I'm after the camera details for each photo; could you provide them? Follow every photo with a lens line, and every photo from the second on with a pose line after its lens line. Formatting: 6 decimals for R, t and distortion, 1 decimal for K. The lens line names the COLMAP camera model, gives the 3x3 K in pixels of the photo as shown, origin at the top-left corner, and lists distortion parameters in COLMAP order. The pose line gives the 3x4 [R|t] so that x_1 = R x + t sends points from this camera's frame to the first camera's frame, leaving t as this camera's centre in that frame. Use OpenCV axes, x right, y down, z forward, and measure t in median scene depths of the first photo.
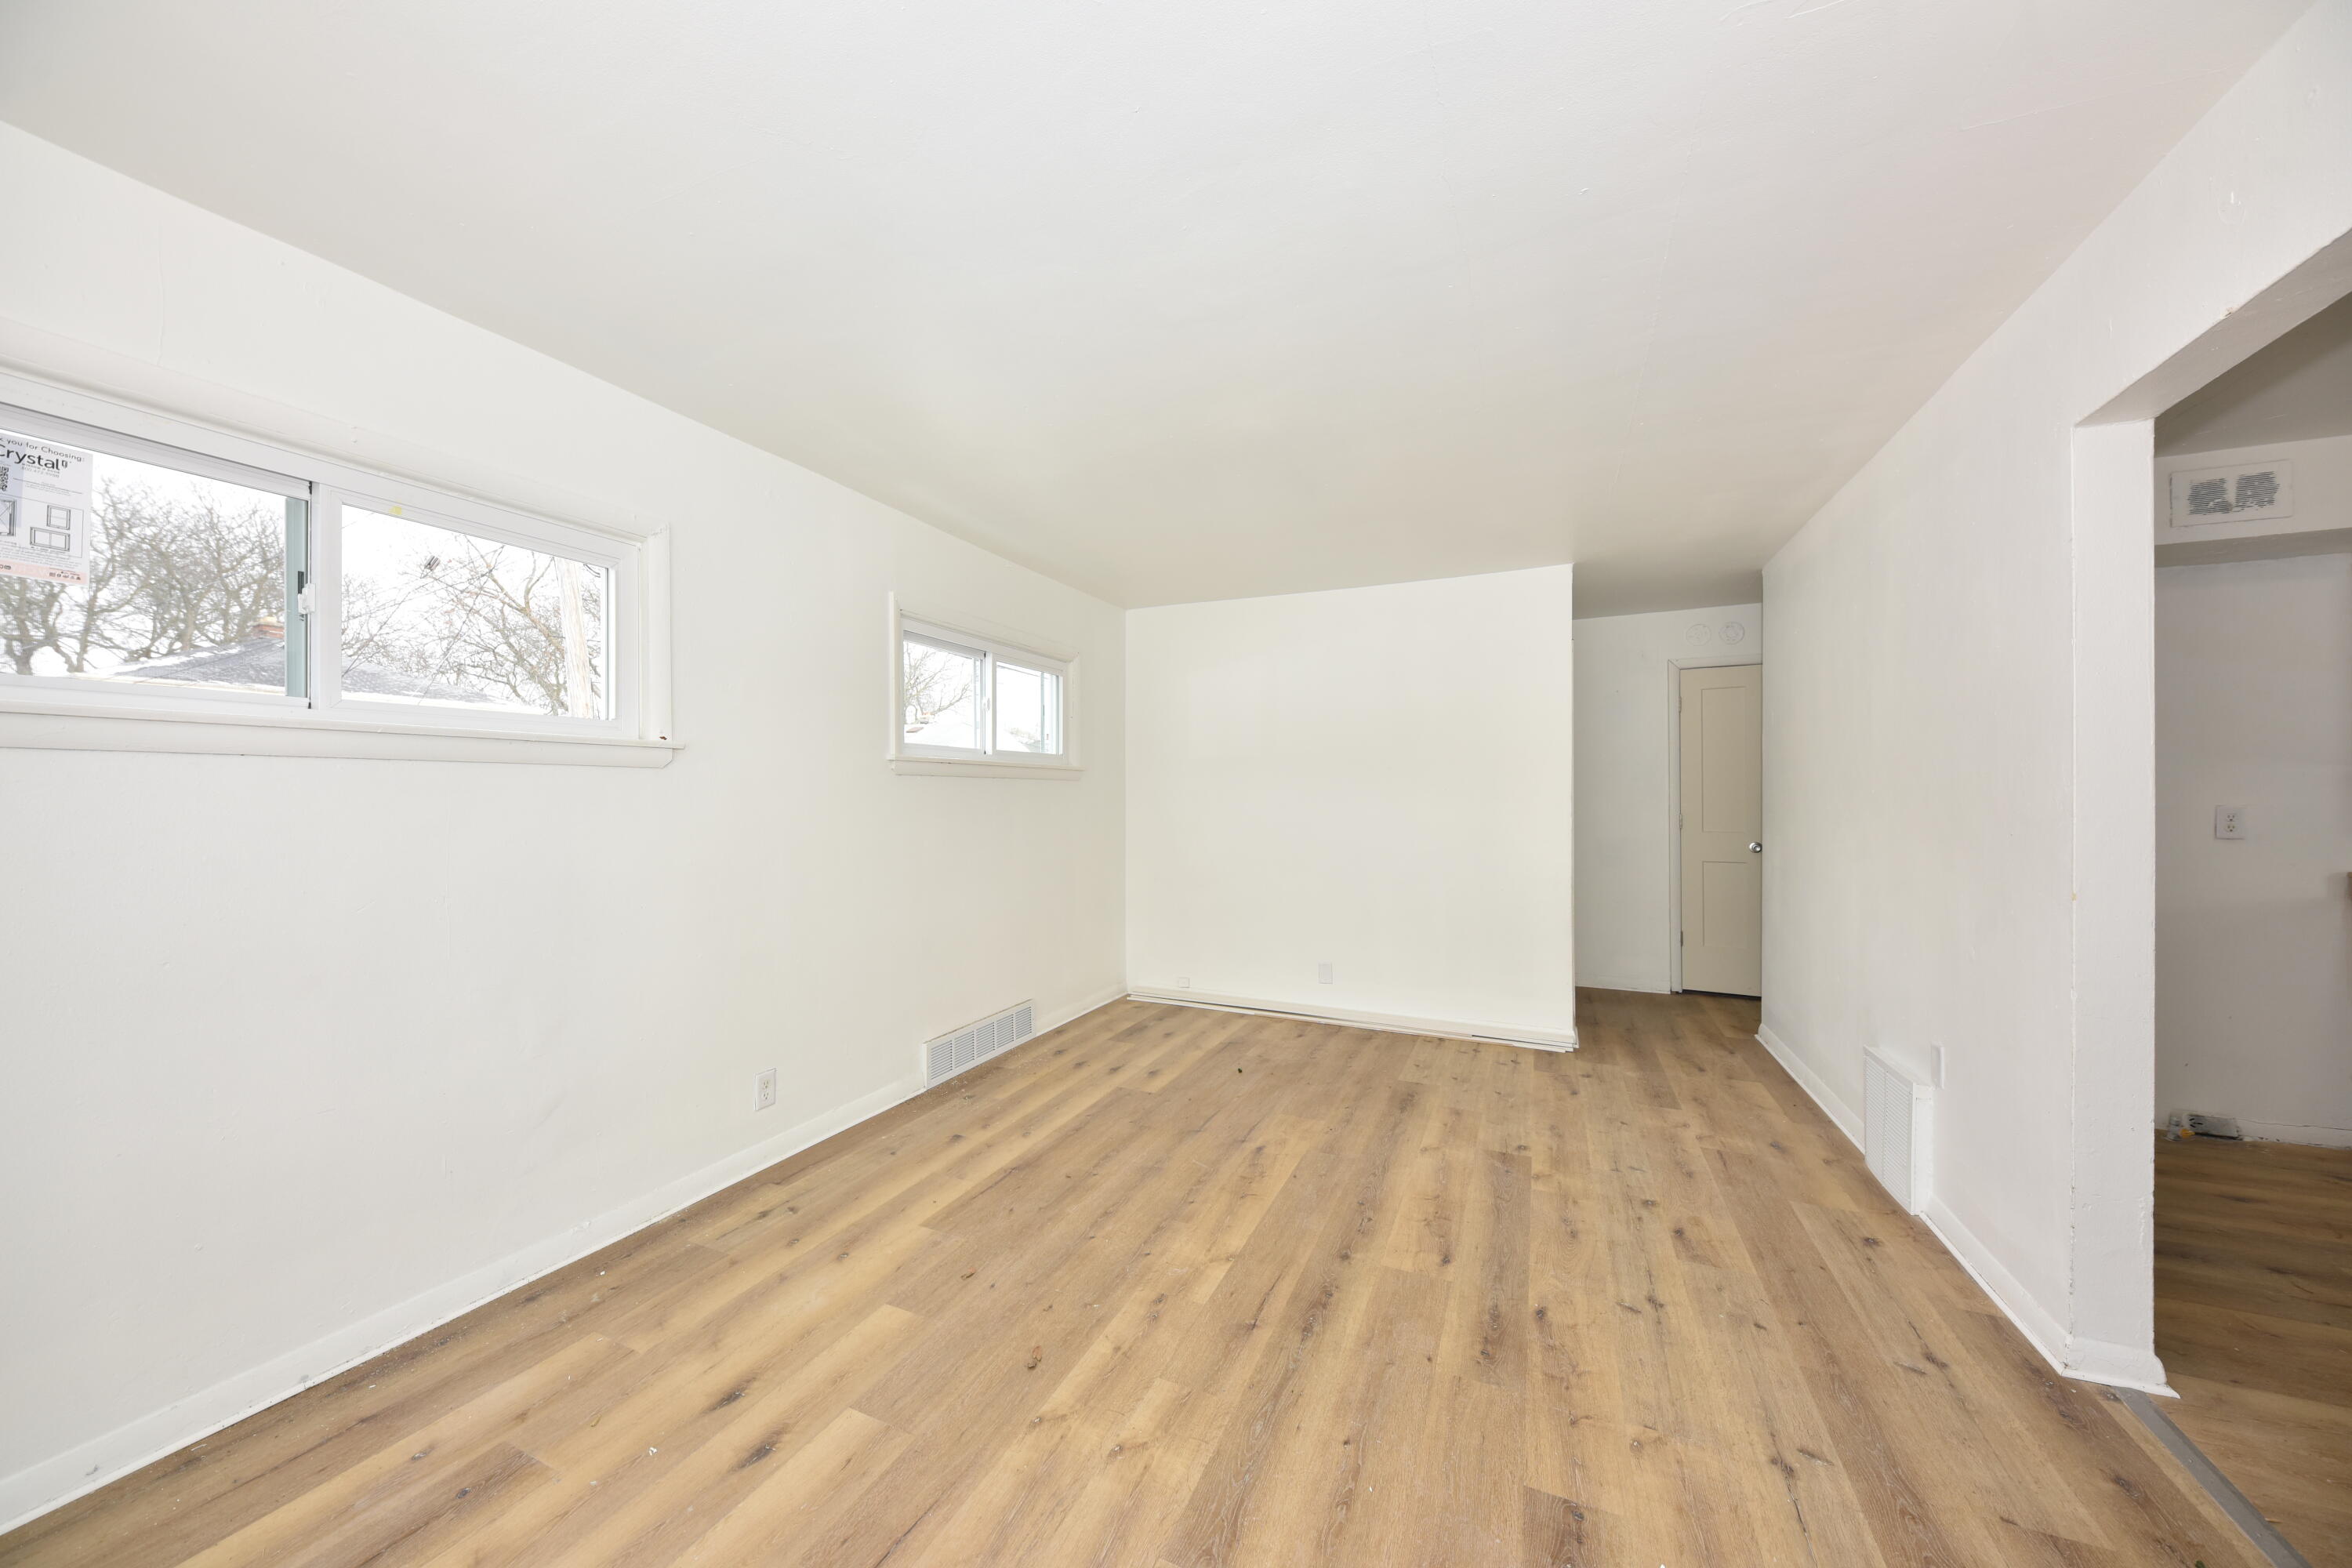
lens RADIAL K [[803.2, 0, 1179.6], [0, 803.2, 779.7], [0, 0, 1]] dist [-0.002218, -0.001361]
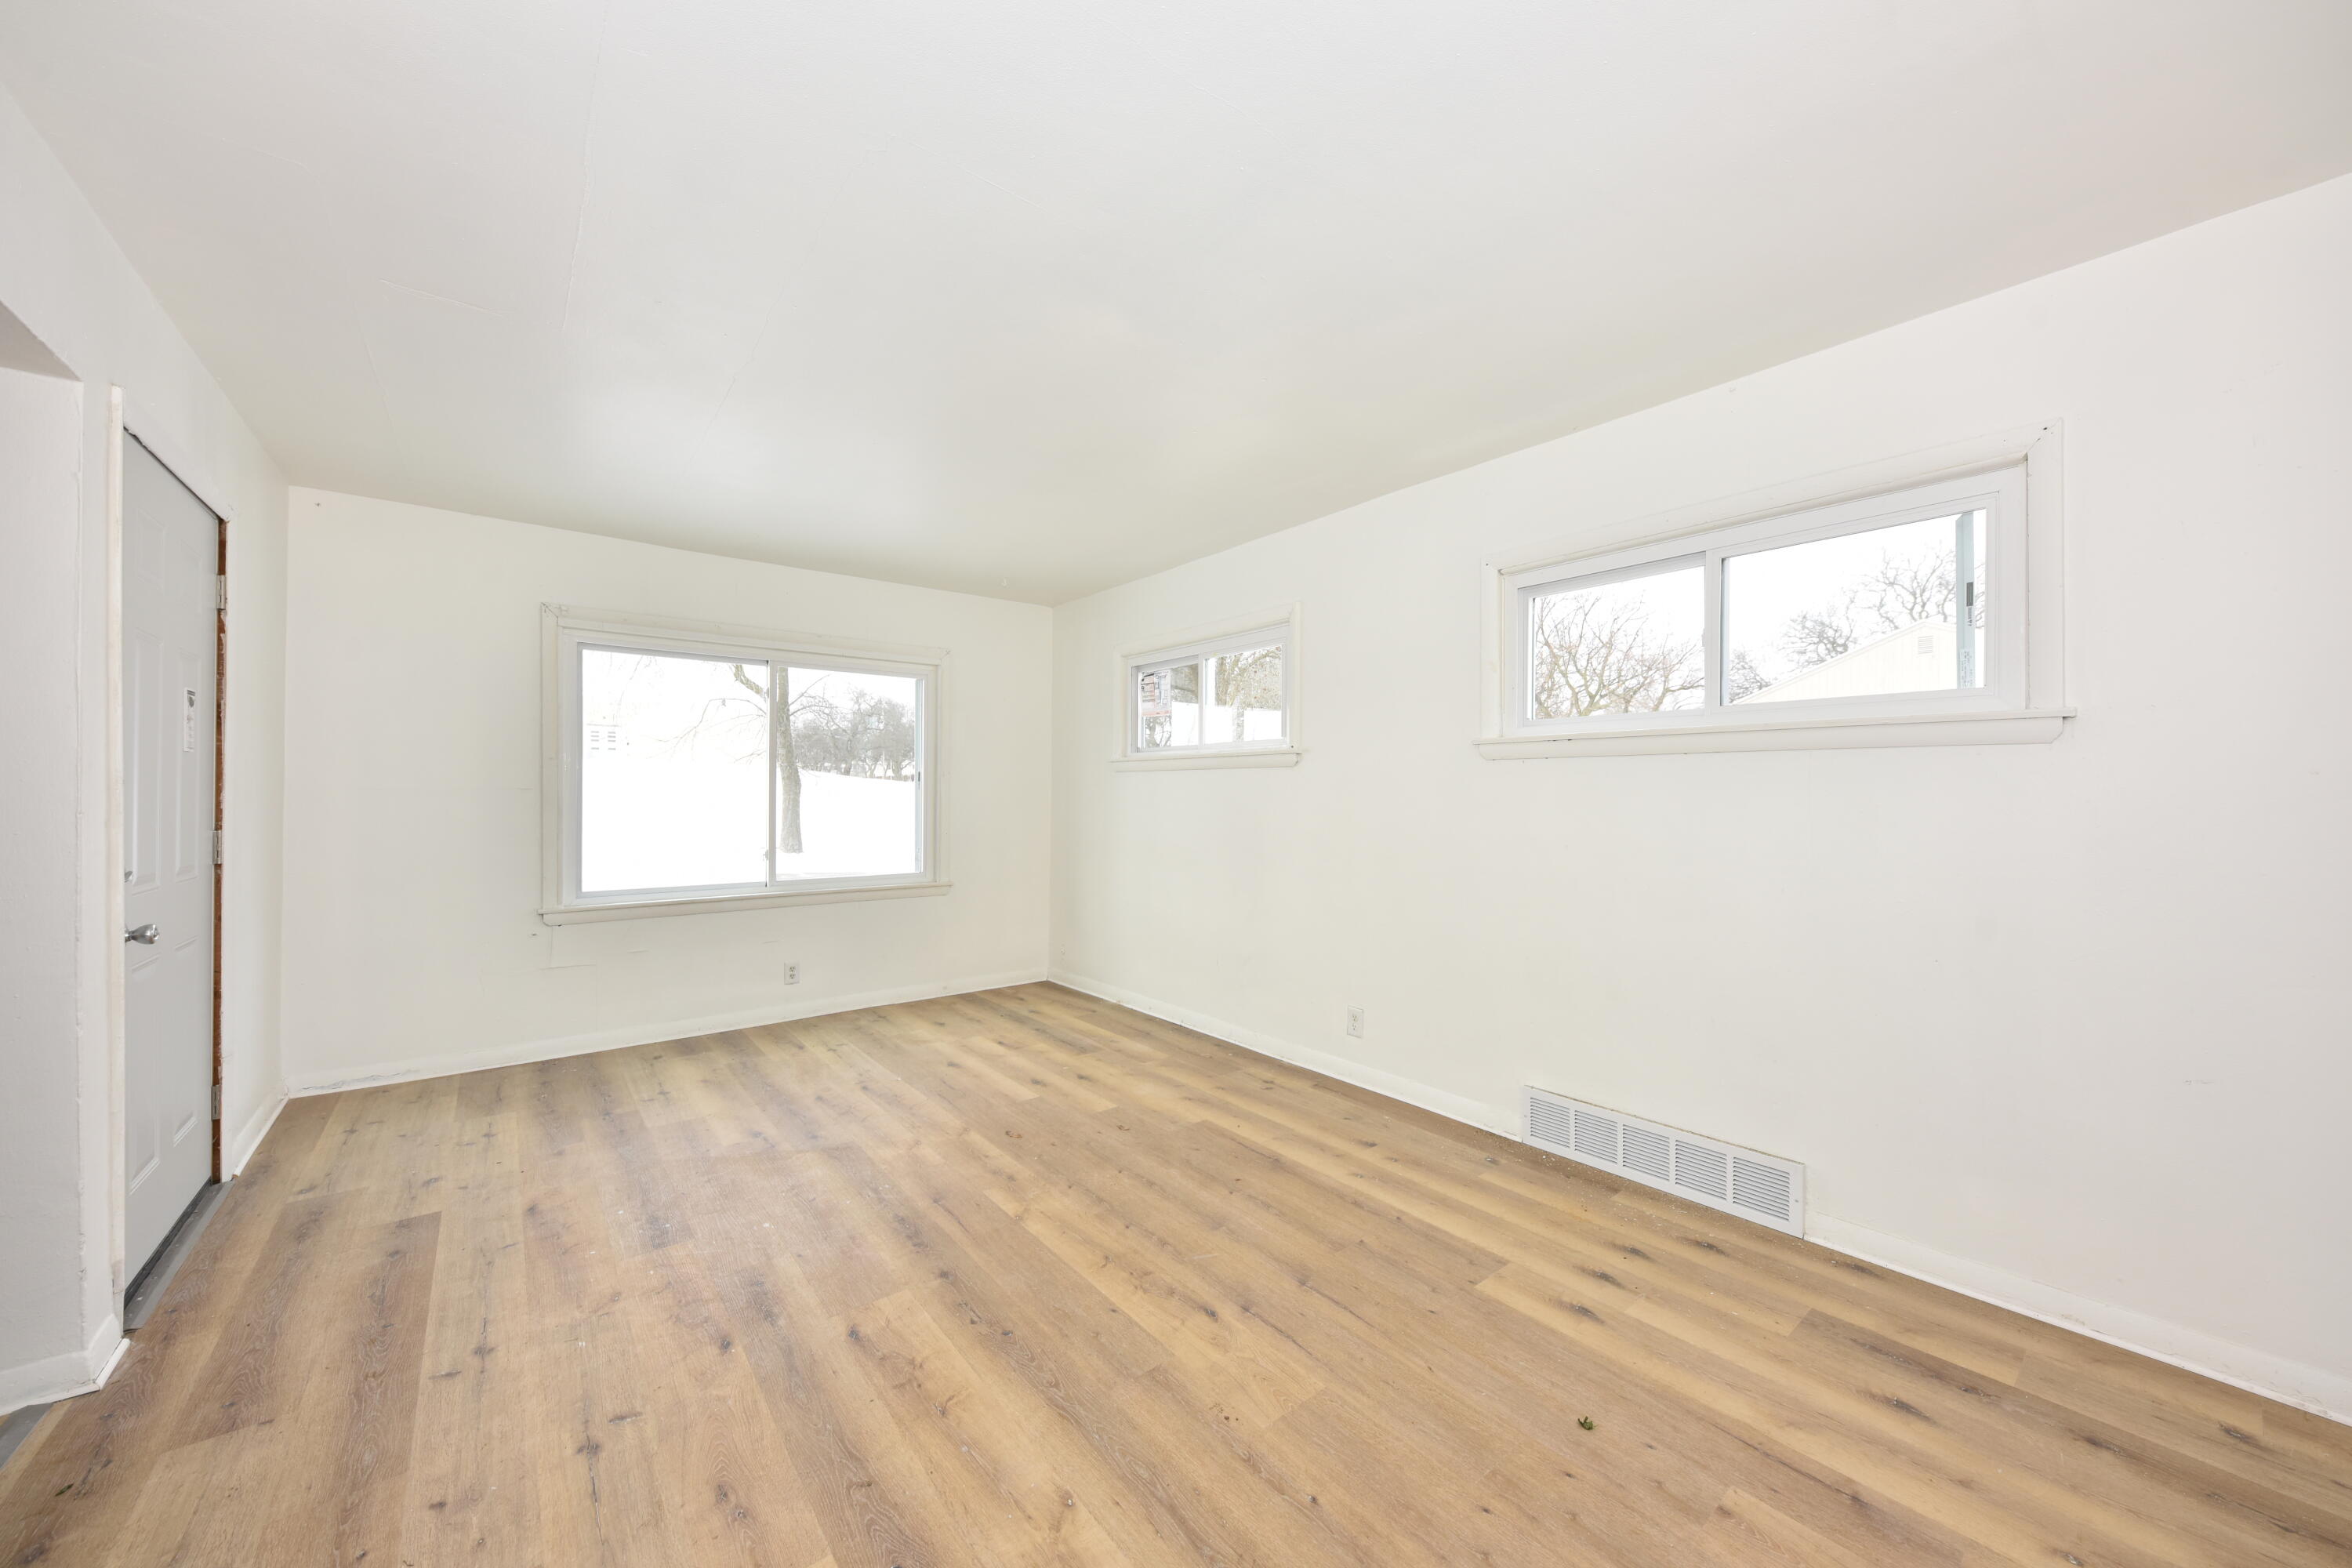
lens RADIAL K [[845.2, 0, 1188.1], [0, 845.2, 794.8], [0, 0, 1]] dist [0.000464, -0.000934]
pose [[-0.449832, 0.005709, -0.893095, 0.836644], [0.016506, 0.999862, -0.001922, 0.037249], [0.892961, -0.015606, -0.449864, 1.495607]]
